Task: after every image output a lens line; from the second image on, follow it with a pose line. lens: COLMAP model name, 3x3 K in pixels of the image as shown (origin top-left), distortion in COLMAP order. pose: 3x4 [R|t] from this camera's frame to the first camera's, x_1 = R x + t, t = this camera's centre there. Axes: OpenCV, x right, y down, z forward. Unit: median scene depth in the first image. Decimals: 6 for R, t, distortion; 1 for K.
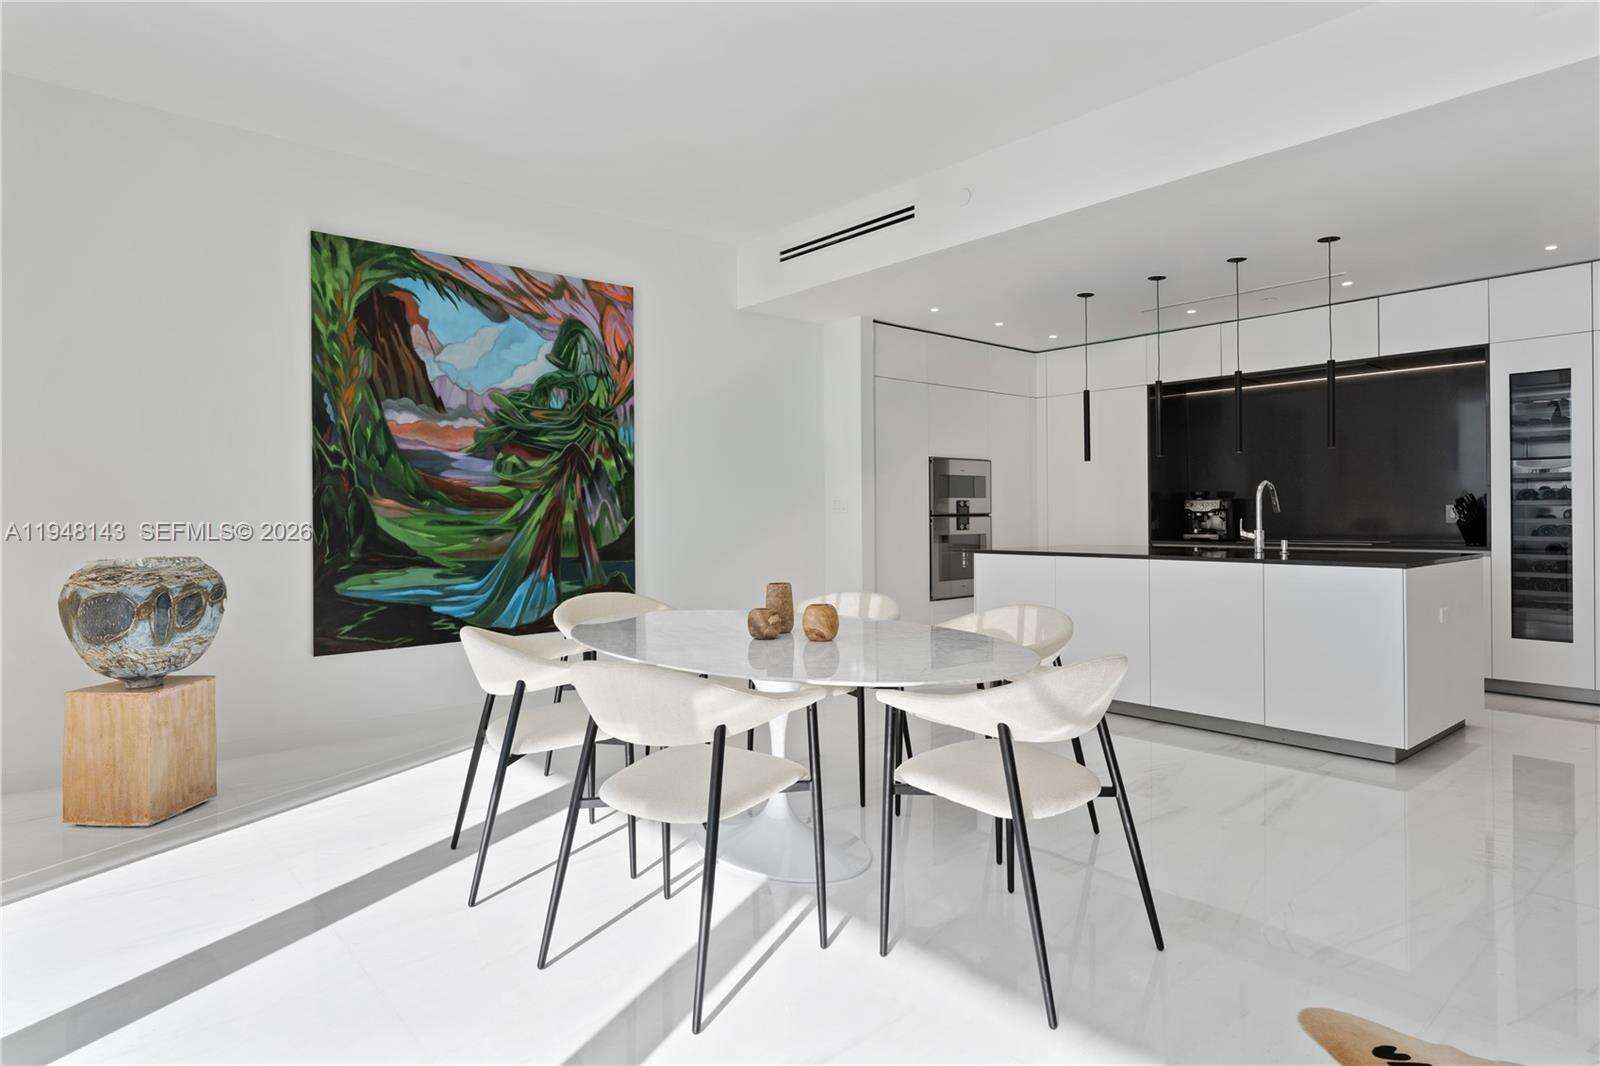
lens RADIAL K [[904.6, 0, 820.9], [0, 904.6, 512.4], [0, 0, 1]] dist [-0.002789, 0.002436]
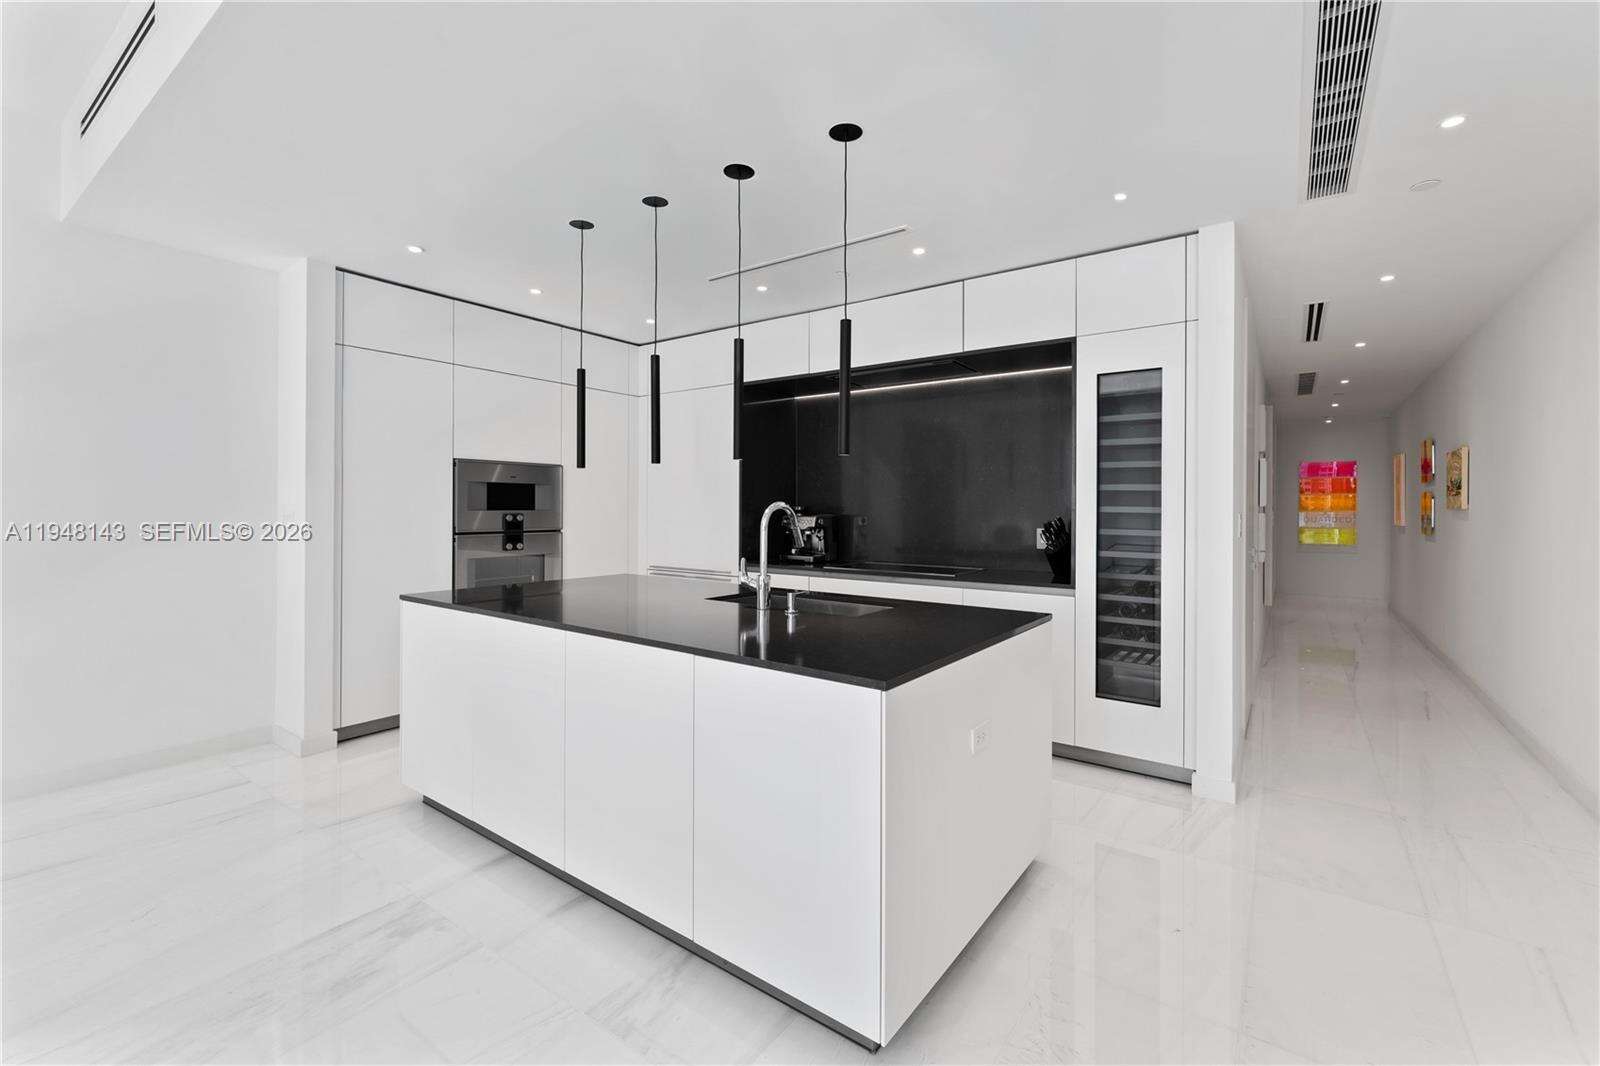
lens RADIAL K [[685.6, 0, 815.0], [0, 685.6, 505.2], [0, 0, 1]] dist [0.020447, 0.001315]
pose [[0.973871, 0.012803, 0.226739, 0.351367], [-0.011997, 0.999916, -0.004932, -0.026636], [-0.226783, 0.002083, 0.973943, 0.423650]]
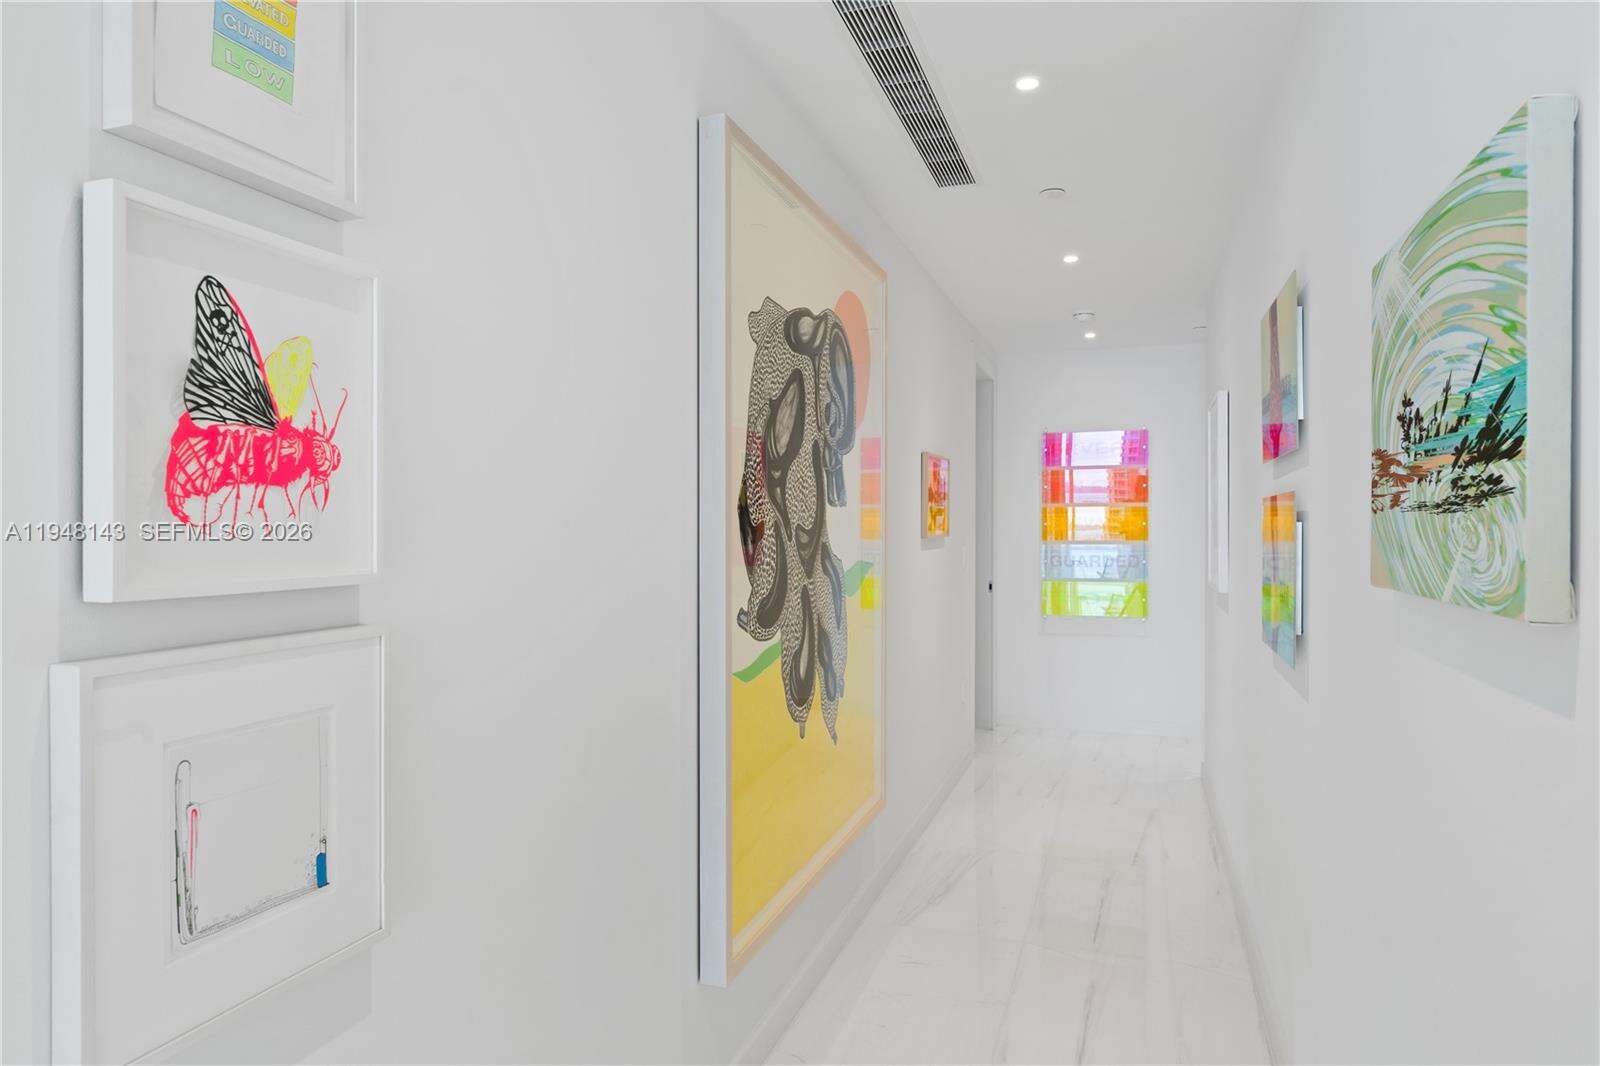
lens RADIAL K [[963.7, 0, 797.9], [0, 963.7, 520.4], [0, 0, 1]] dist [0.002109, -0.000486]
pose [[0.882647, 0.005983, 0.469999, 1.166512], [-0.003269, 0.999973, -0.006592, -0.049335], [-0.470026, 0.004282, 0.882642, 1.009293]]
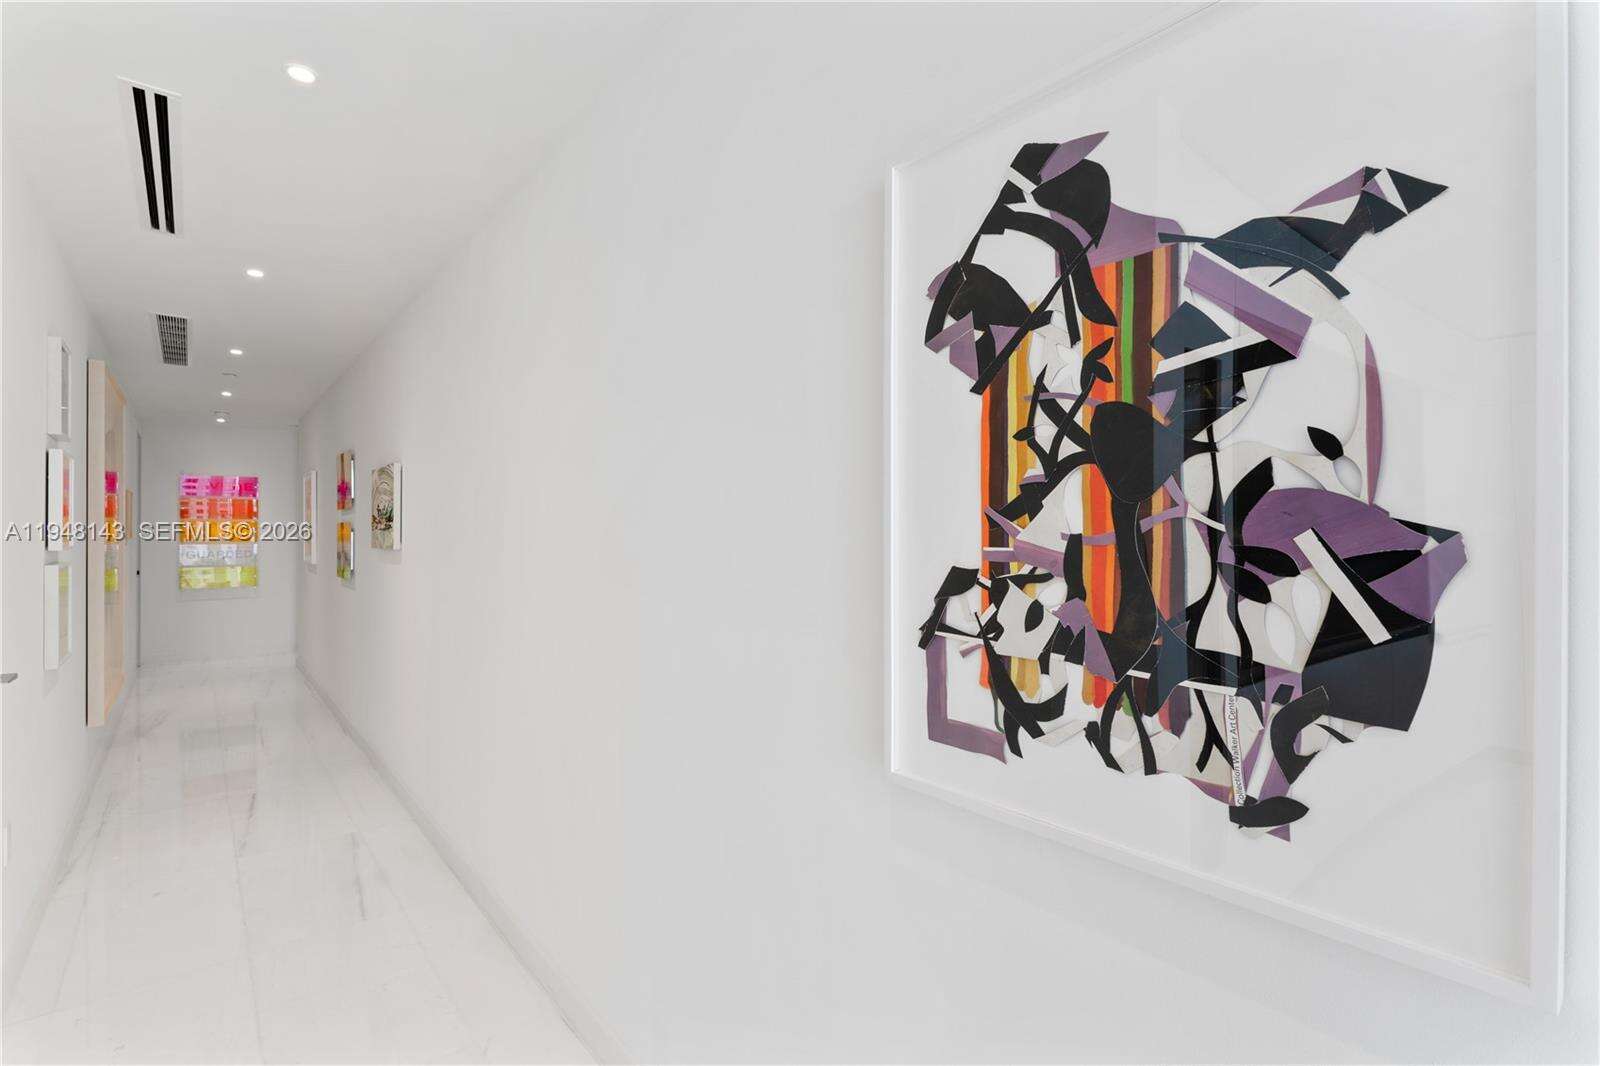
lens RADIAL K [[706.5, 0, 799.0], [0, 706.5, 534.1], [0, 0, 1]] dist [-0.007856, 0.000068]
pose [[0.029753, 0.005209, 0.999544, 0.719067], [-0.002016, 0.999985, -0.005151, -0.046691], [-0.999555, -0.001862, 0.029763, 0.709564]]
